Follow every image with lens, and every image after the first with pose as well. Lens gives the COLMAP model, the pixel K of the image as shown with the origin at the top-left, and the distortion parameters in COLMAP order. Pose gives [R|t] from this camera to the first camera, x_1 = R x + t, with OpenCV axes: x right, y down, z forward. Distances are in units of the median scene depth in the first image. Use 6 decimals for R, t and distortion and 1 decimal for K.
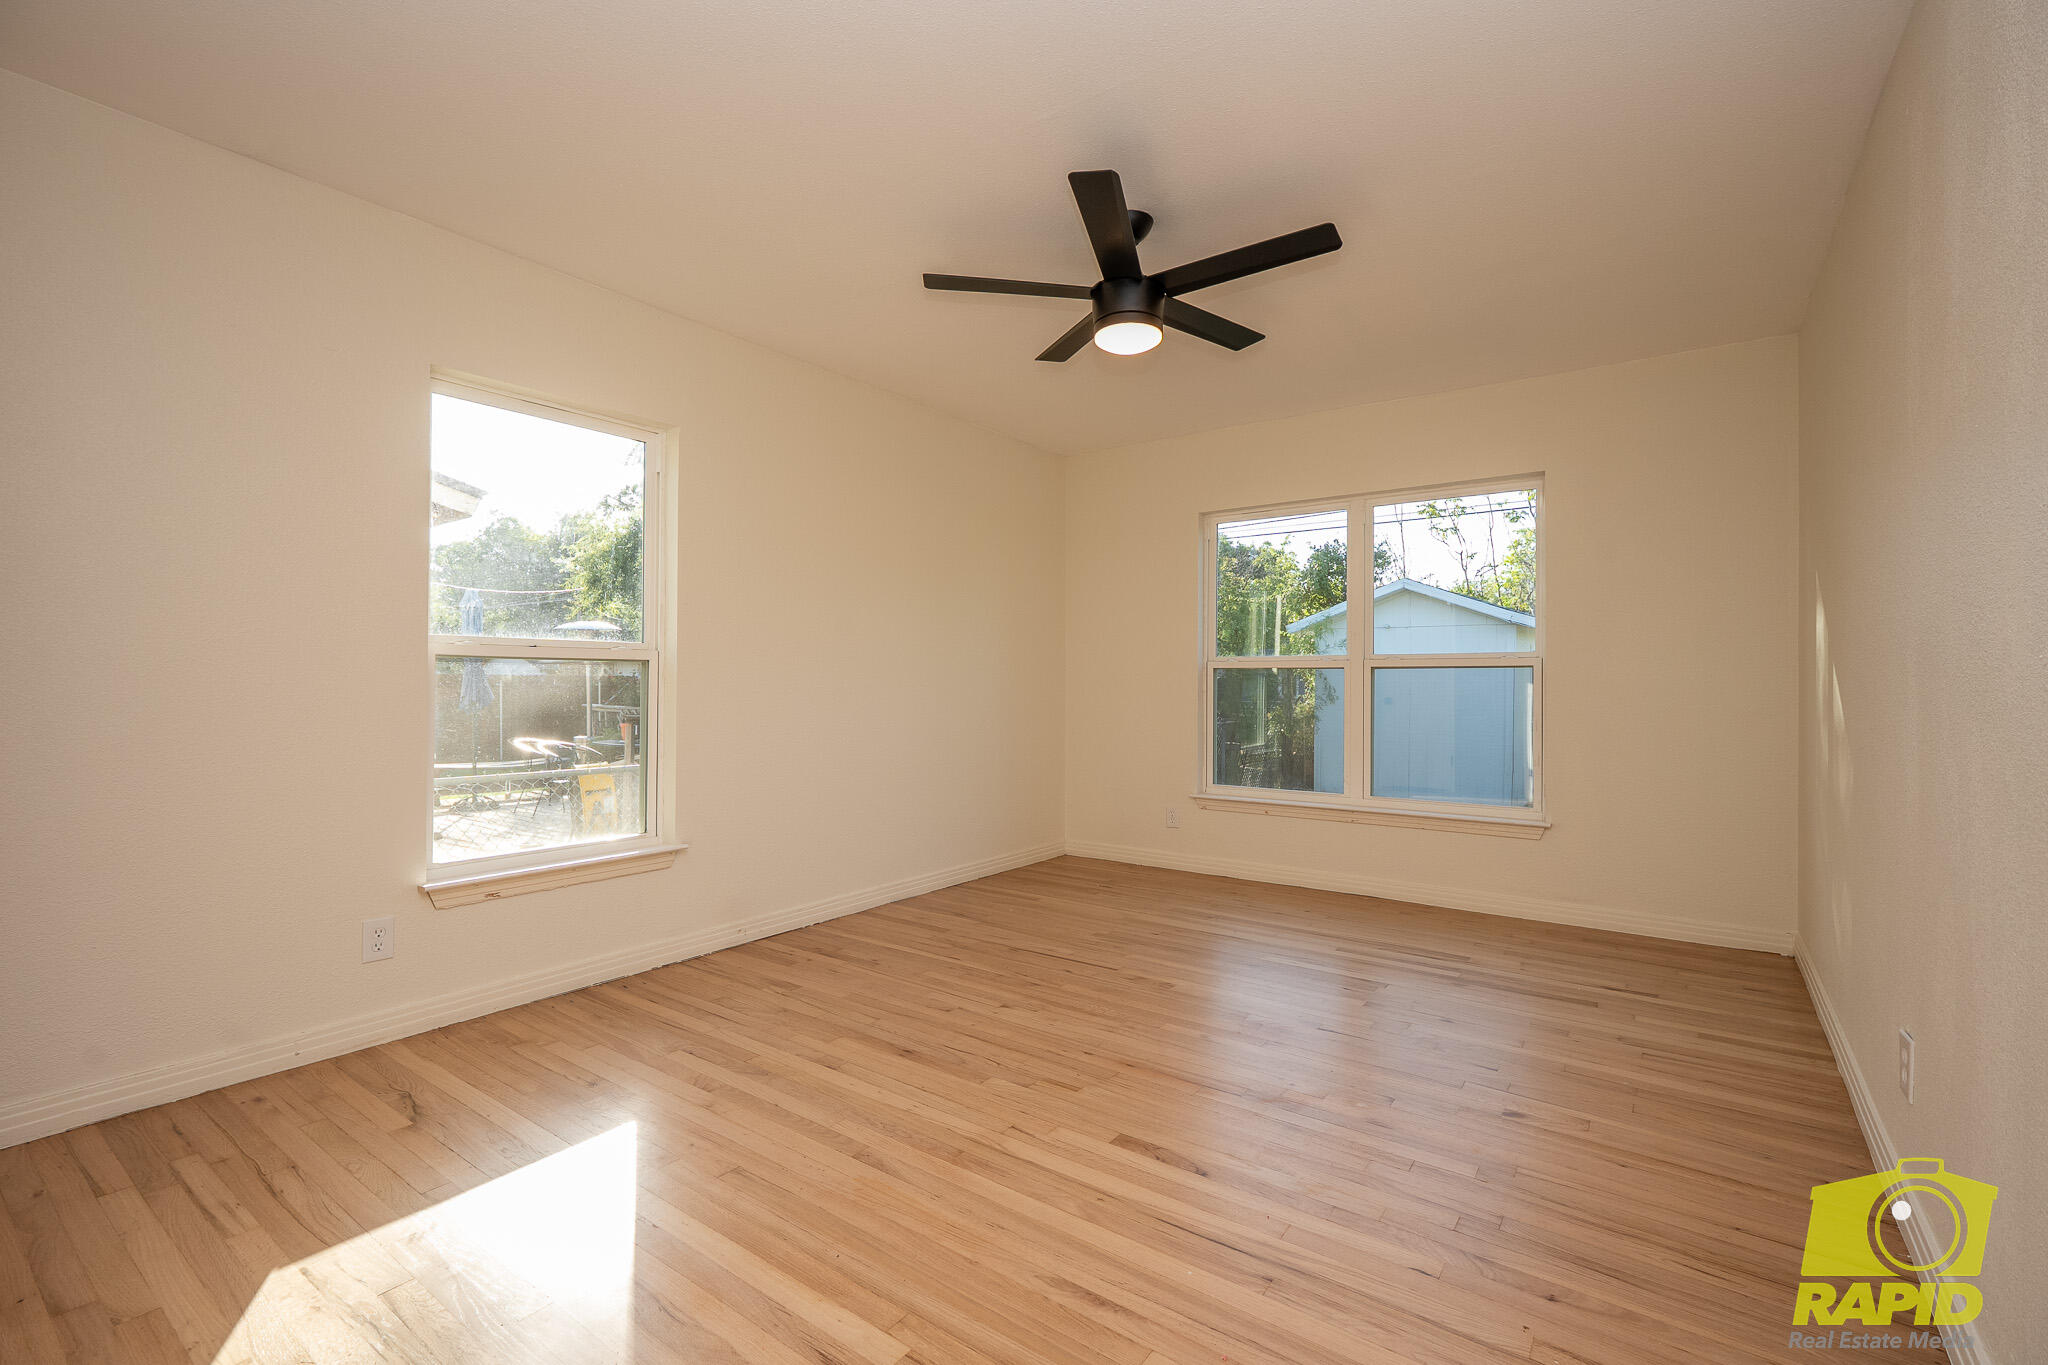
lens RADIAL K [[904.0, 0, 1023.1], [0, 904.0, 678.9], [0, 0, 1]] dist [-0.006381, -0.000903]
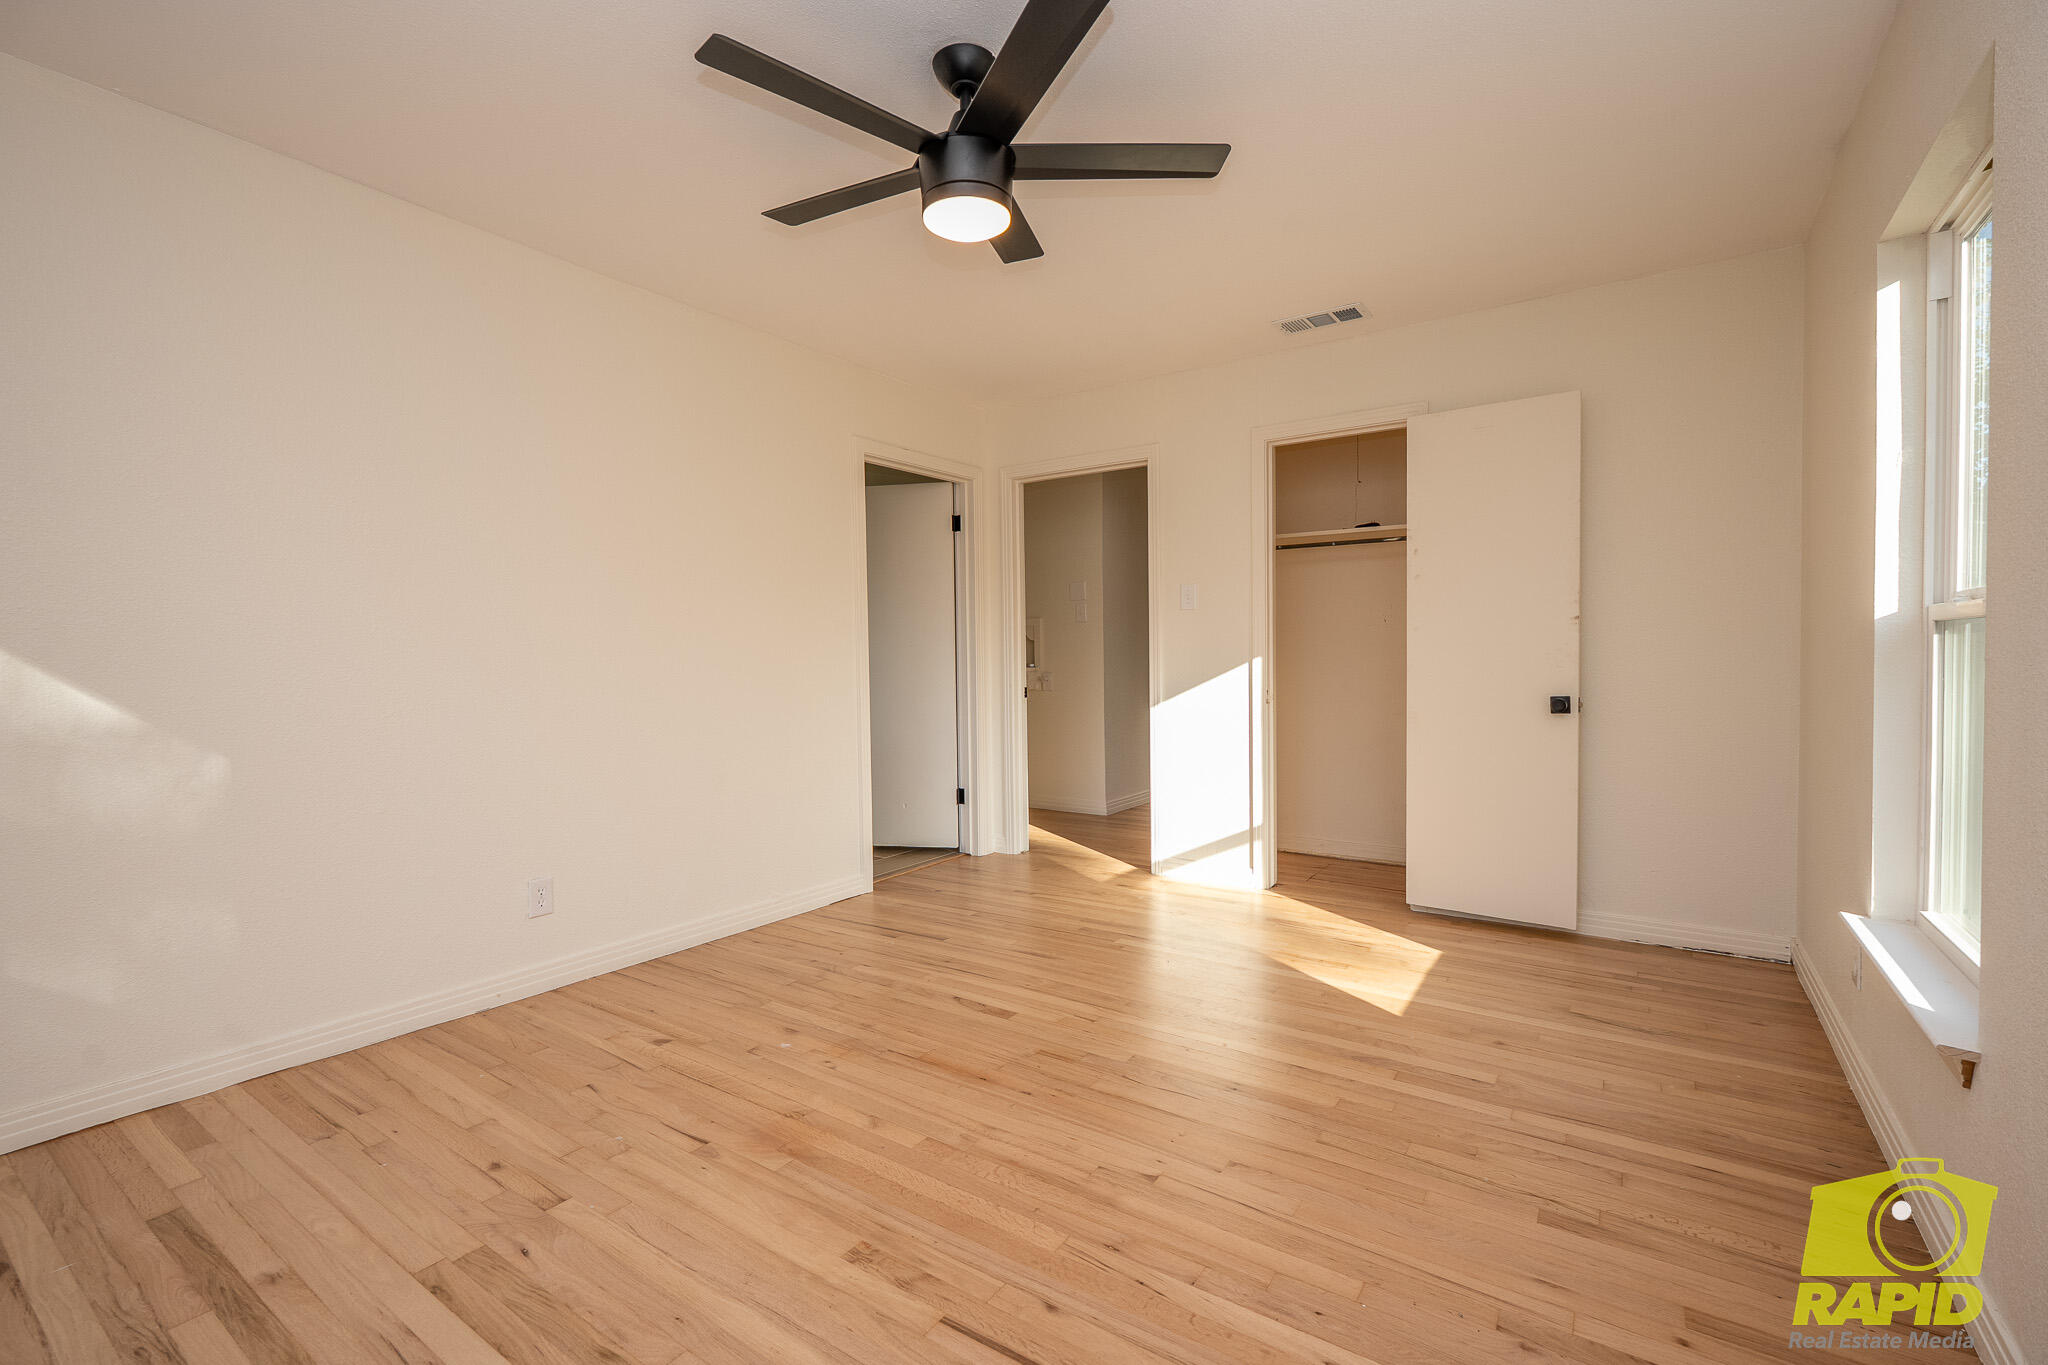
lens RADIAL K [[904.0, 0, 1023.3], [0, 904.0, 679.3], [0, 0, 1]] dist [-0.006381, -0.000903]
pose [[-0.999601, 0.008246, -0.027014, 0.099733], [0.007712, 0.999774, 0.019801, 0.000669], [0.027171, 0.019585, -0.999439, 1.950770]]
